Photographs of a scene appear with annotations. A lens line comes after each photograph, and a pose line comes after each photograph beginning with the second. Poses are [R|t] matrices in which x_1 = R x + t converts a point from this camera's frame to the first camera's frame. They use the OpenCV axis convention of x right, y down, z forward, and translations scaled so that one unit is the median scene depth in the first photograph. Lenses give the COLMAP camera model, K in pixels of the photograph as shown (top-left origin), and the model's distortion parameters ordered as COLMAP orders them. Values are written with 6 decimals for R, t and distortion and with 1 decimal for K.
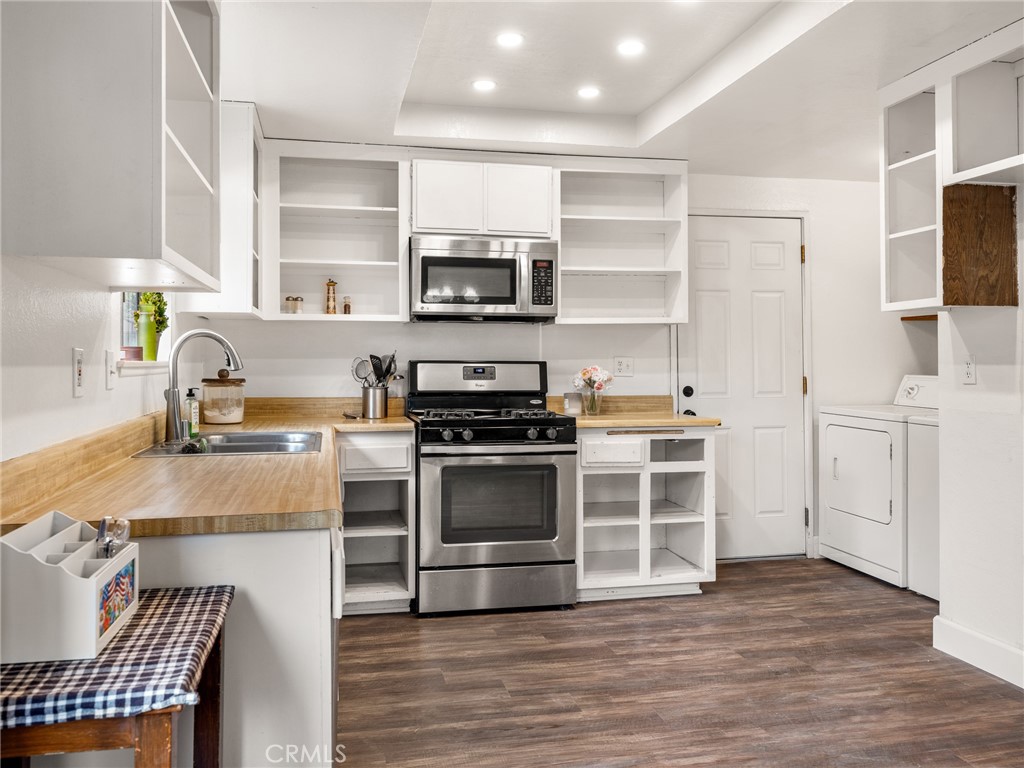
lens RADIAL K [[840.6, 0, 512.0], [0, 840.6, 384.0], [0, 0, 1]] dist [0.000858, 0.000364]
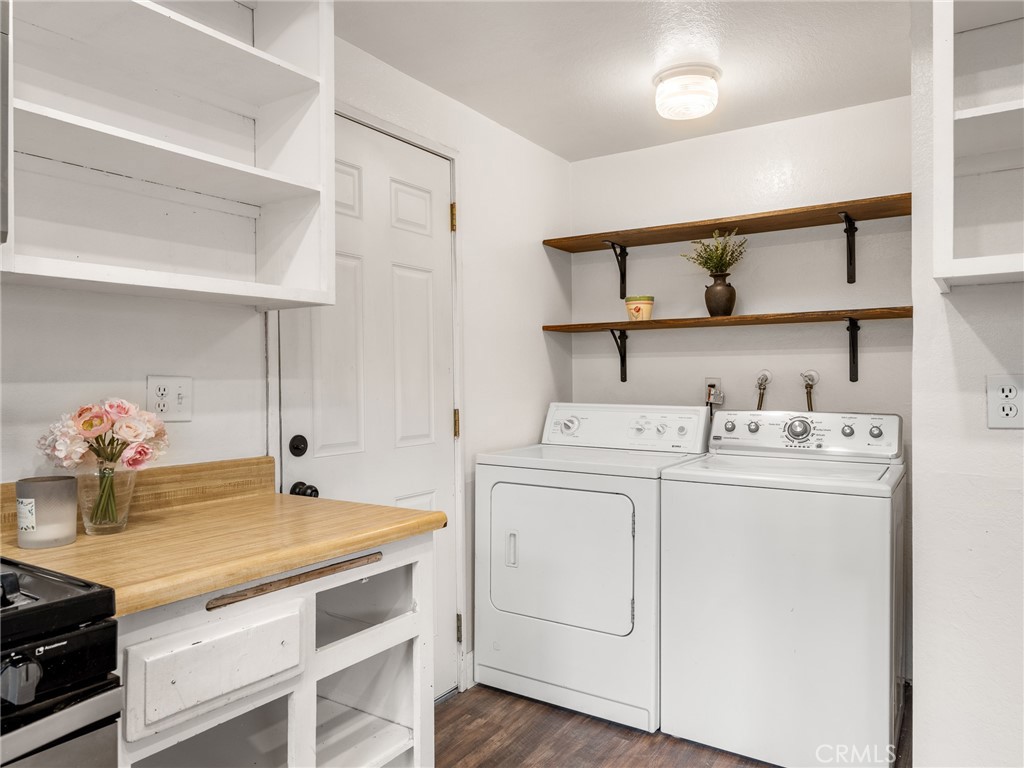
lens RADIAL K [[698.0, 0, 512.0], [0, 698.0, 384.0], [0, 0, 1]] dist [-0.003001, 0.002765]
pose [[0.710470, -0.002442, 0.703723, 0.005685], [0.021252, 0.999612, -0.017987, -0.018193], [-0.703407, 0.027735, 0.710246, 0.622845]]
